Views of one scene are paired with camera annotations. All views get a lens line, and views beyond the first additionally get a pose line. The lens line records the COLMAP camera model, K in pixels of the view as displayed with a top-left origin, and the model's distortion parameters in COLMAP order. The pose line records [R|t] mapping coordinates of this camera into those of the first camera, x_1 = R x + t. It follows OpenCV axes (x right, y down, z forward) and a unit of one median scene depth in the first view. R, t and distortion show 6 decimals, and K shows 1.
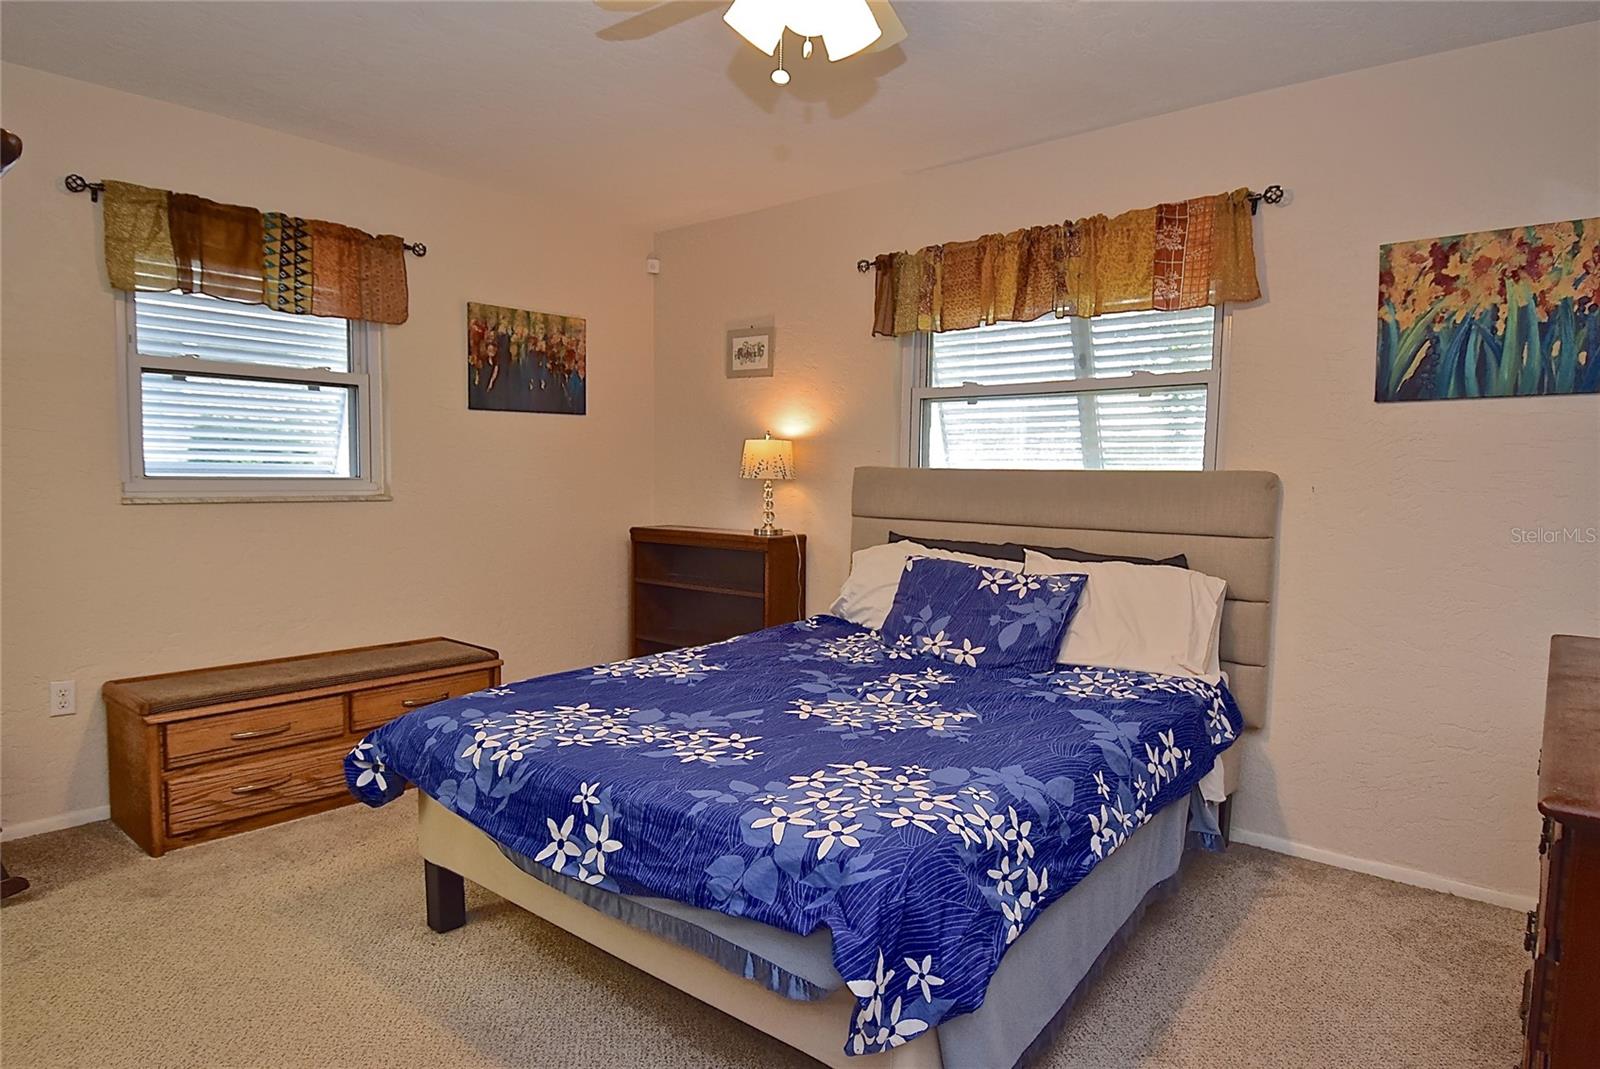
lens RADIAL K [[937.1, 0, 797.3], [0, 937.1, 555.3], [0, 0, 1]] dist [0.057286, -0.057368]
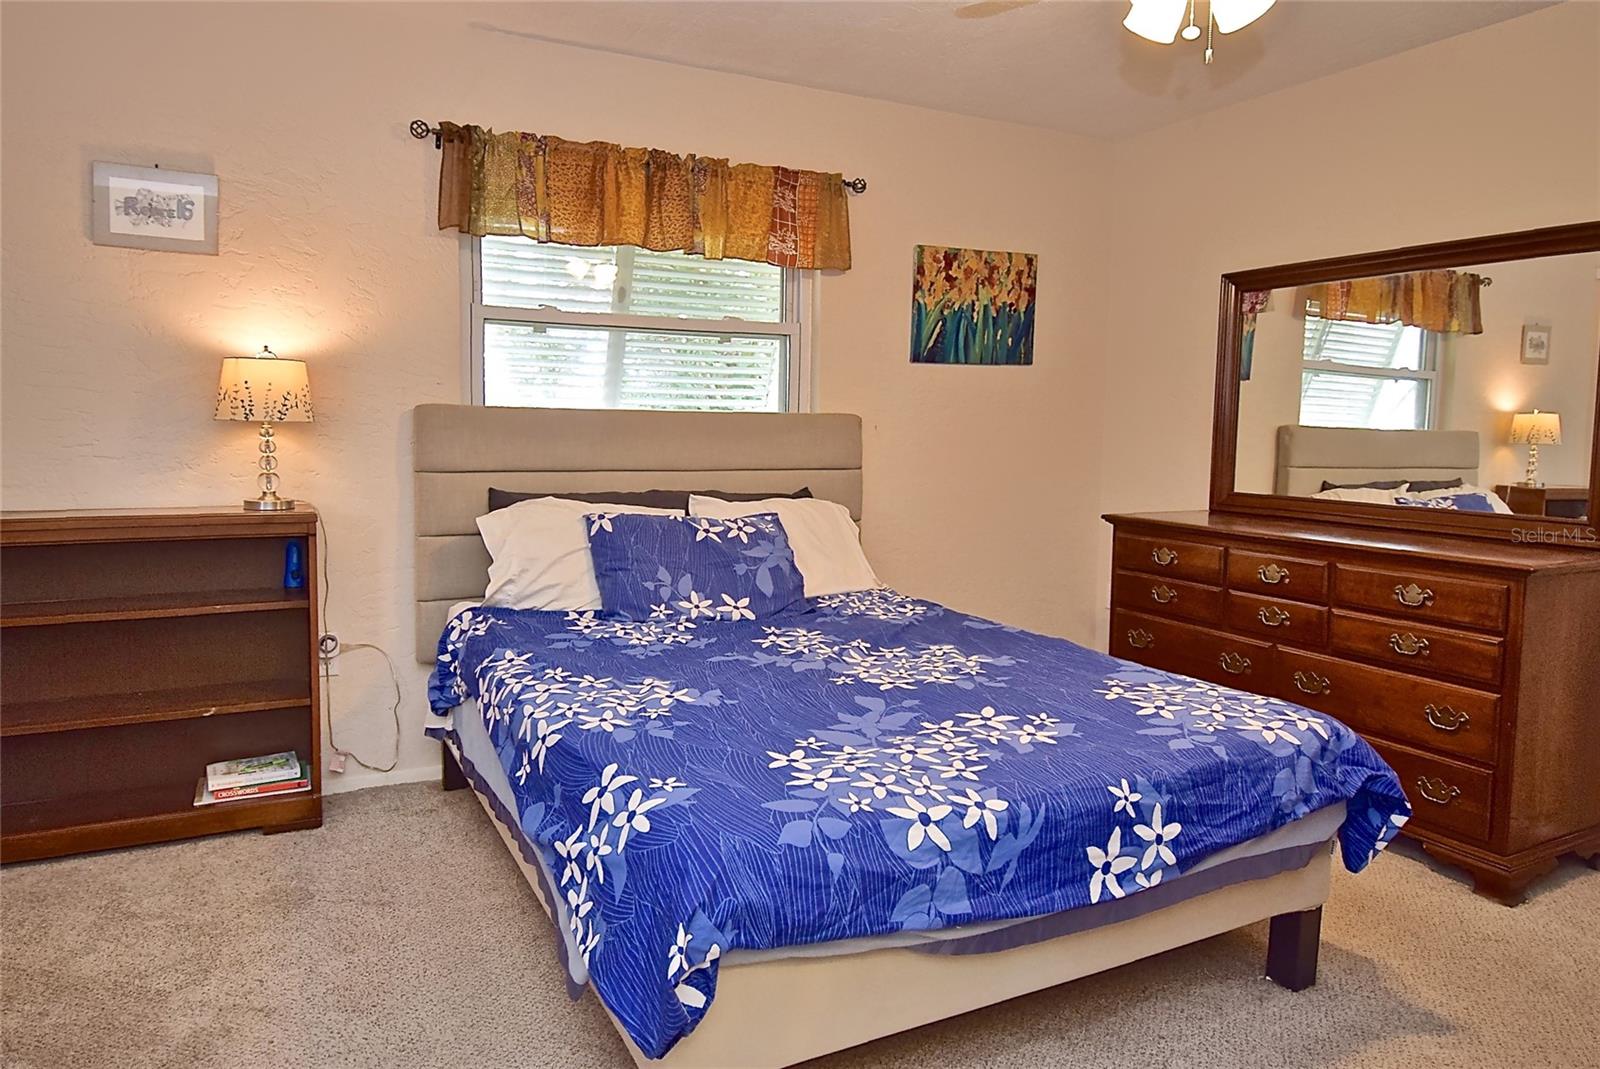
lens RADIAL K [[1013.5, 0, 794.6], [0, 1013.5, 511.7], [0, 0, 1]] dist [0.058070, -0.056638]
pose [[0.394417, -0.093953, 0.914116, -0.836062], [0.072539, 0.994839, 0.070951, -0.069358], [-0.916064, 0.038325, 0.399197, 0.627142]]
